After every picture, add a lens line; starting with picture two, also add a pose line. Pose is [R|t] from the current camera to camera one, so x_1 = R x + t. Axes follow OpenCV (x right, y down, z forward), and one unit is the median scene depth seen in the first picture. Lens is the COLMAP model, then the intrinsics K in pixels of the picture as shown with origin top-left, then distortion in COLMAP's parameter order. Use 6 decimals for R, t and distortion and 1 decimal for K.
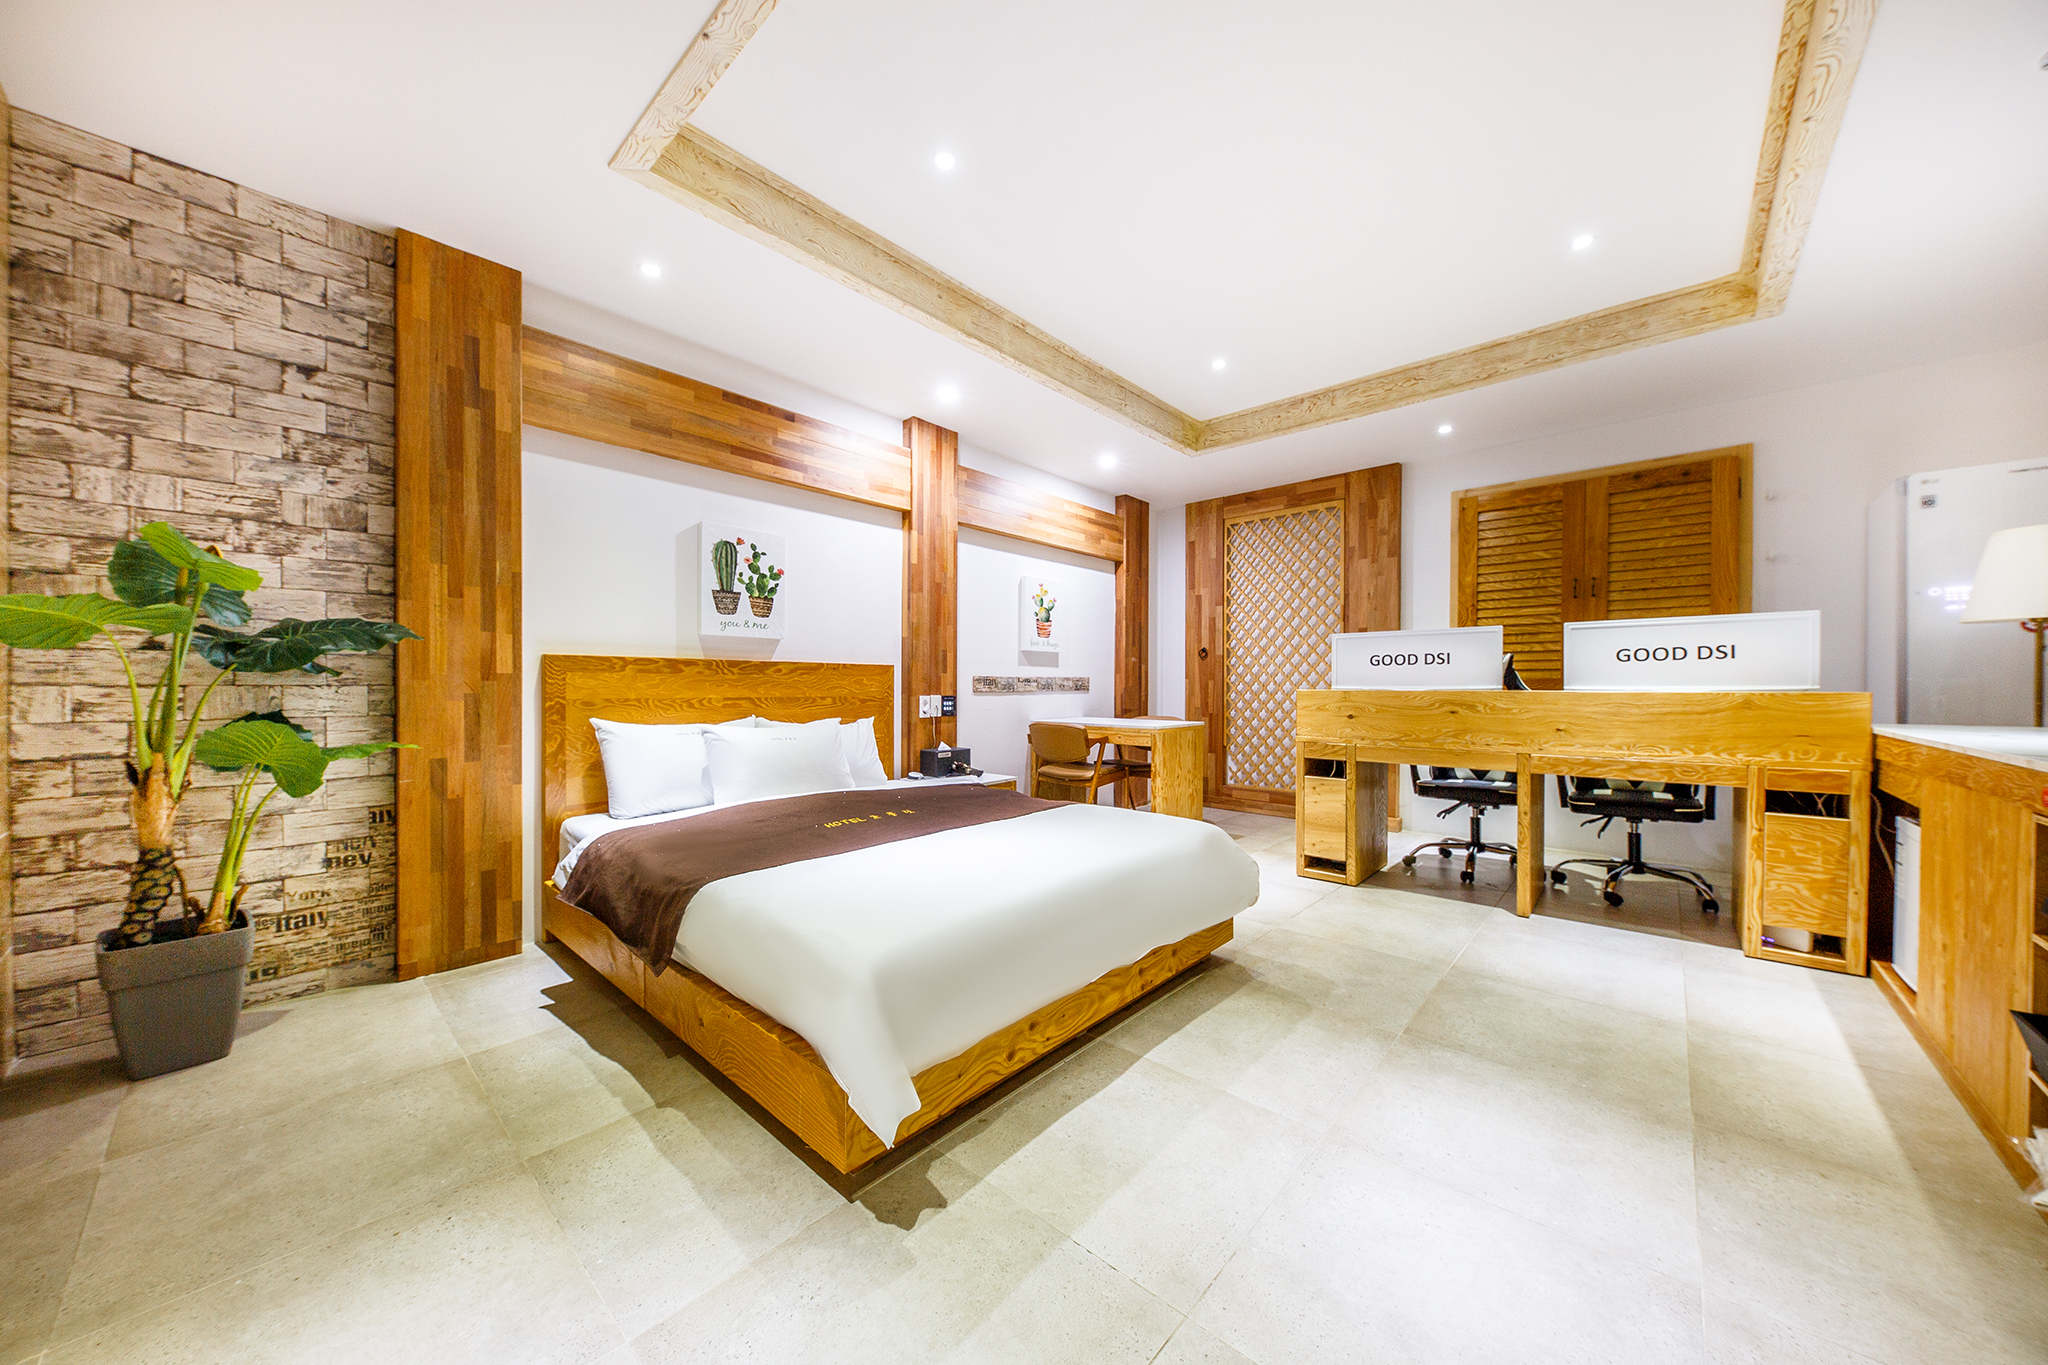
lens RADIAL K [[706.6, 0, 1025.7], [0, 706.6, 691.2], [0, 0, 1]] dist [0.012056, -0.006685]
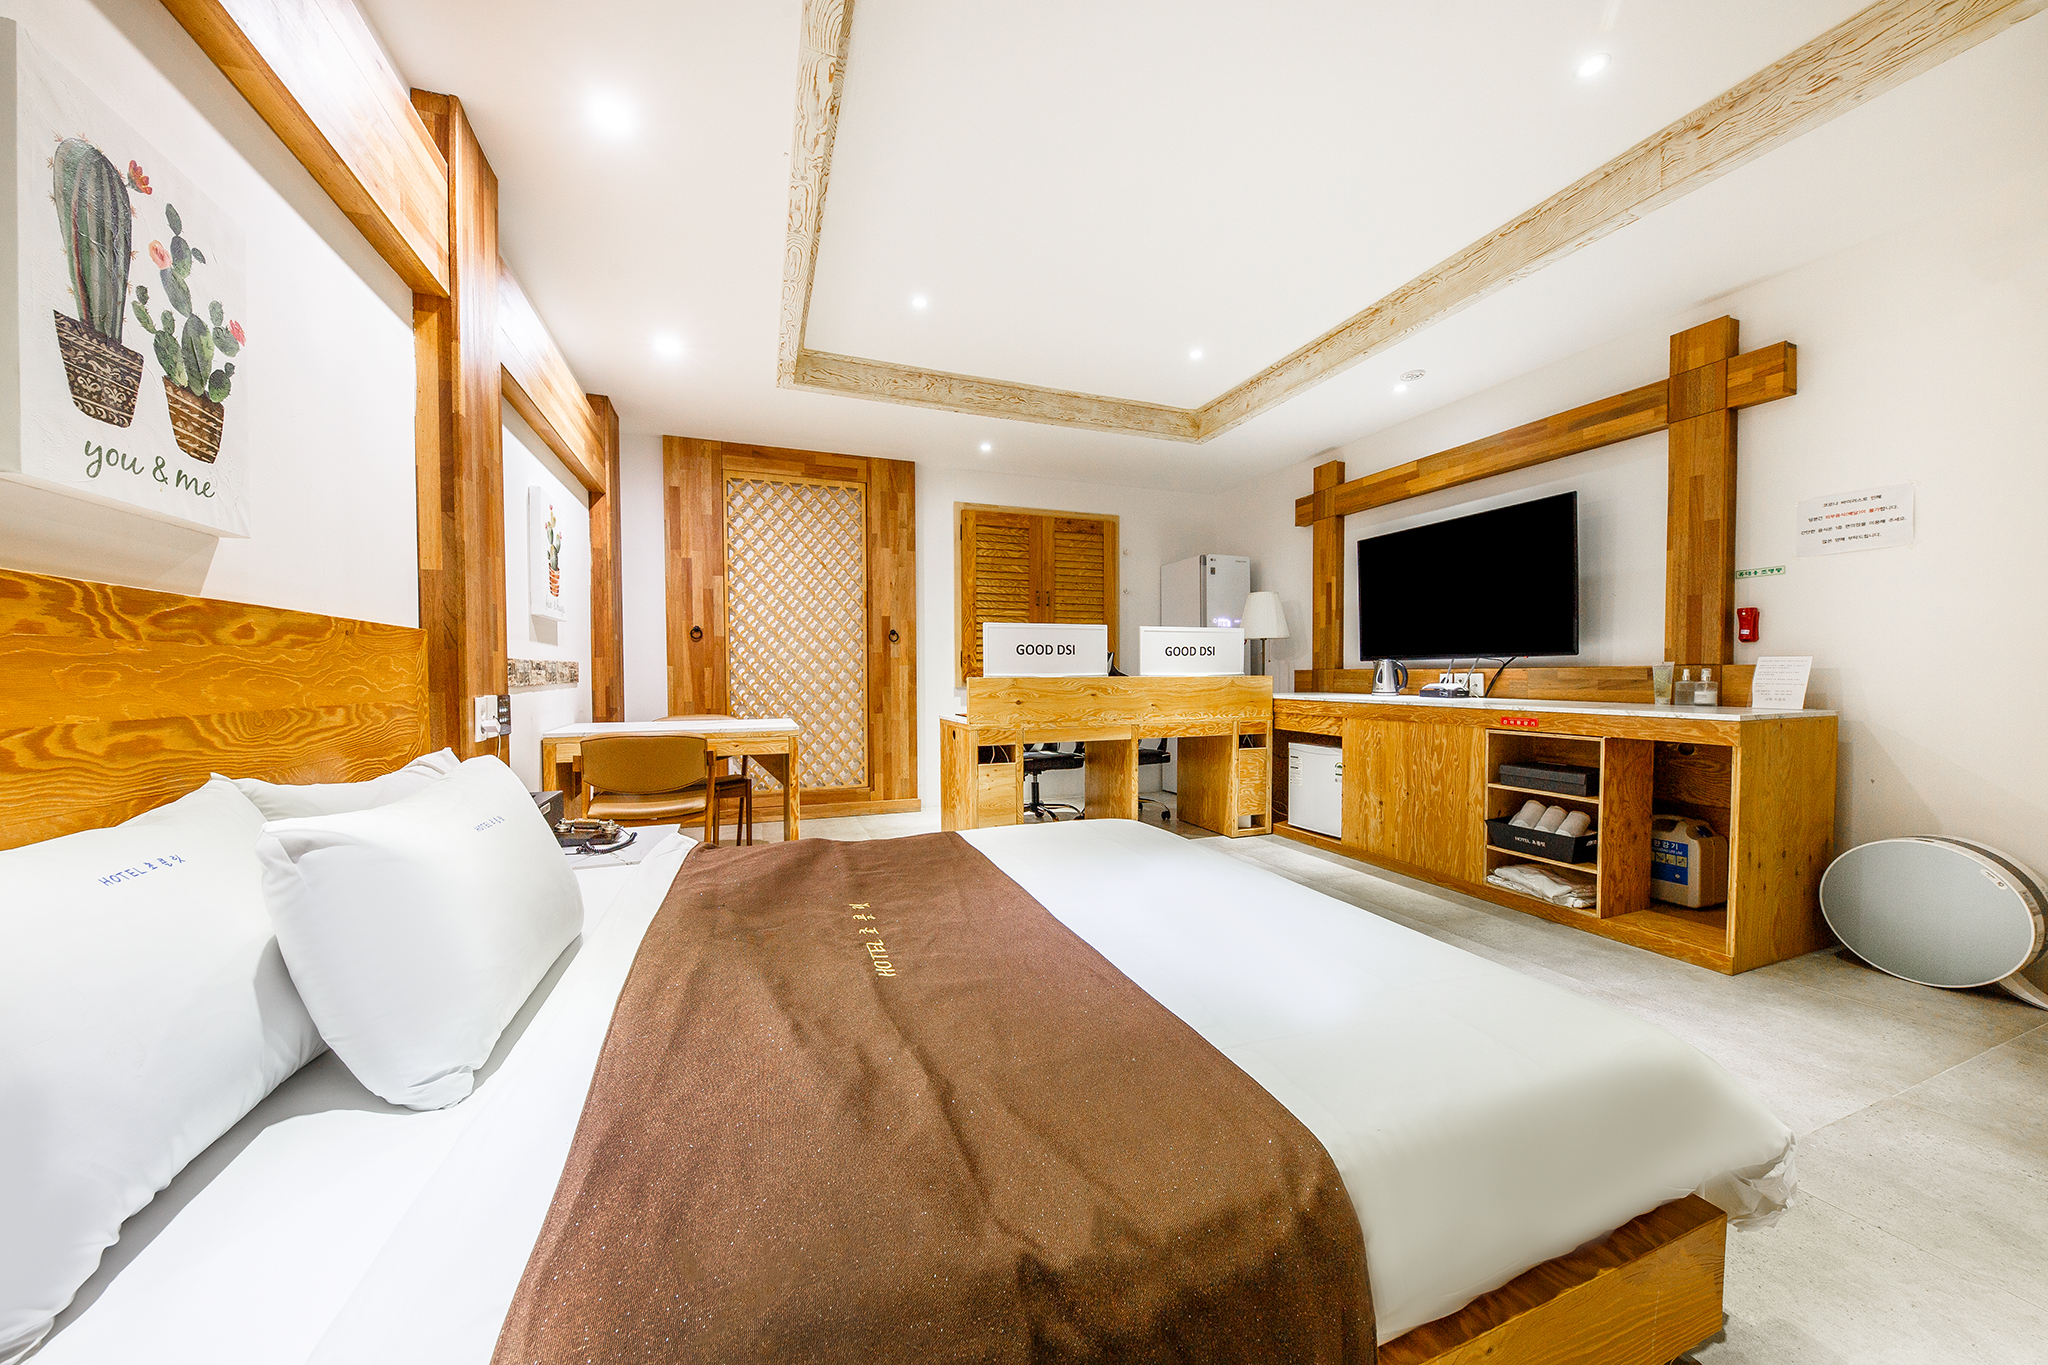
lens RADIAL K [[706.6, 0, 1025.7], [0, 706.6, 691.2], [0, 0, 1]] dist [0.012056, -0.006685]
pose [[0.444705, -0.025525, 0.895313, -0.482782], [0.010916, 0.999674, 0.023078, -0.005184], [-0.895611, -0.000490, 0.444838, 0.525034]]
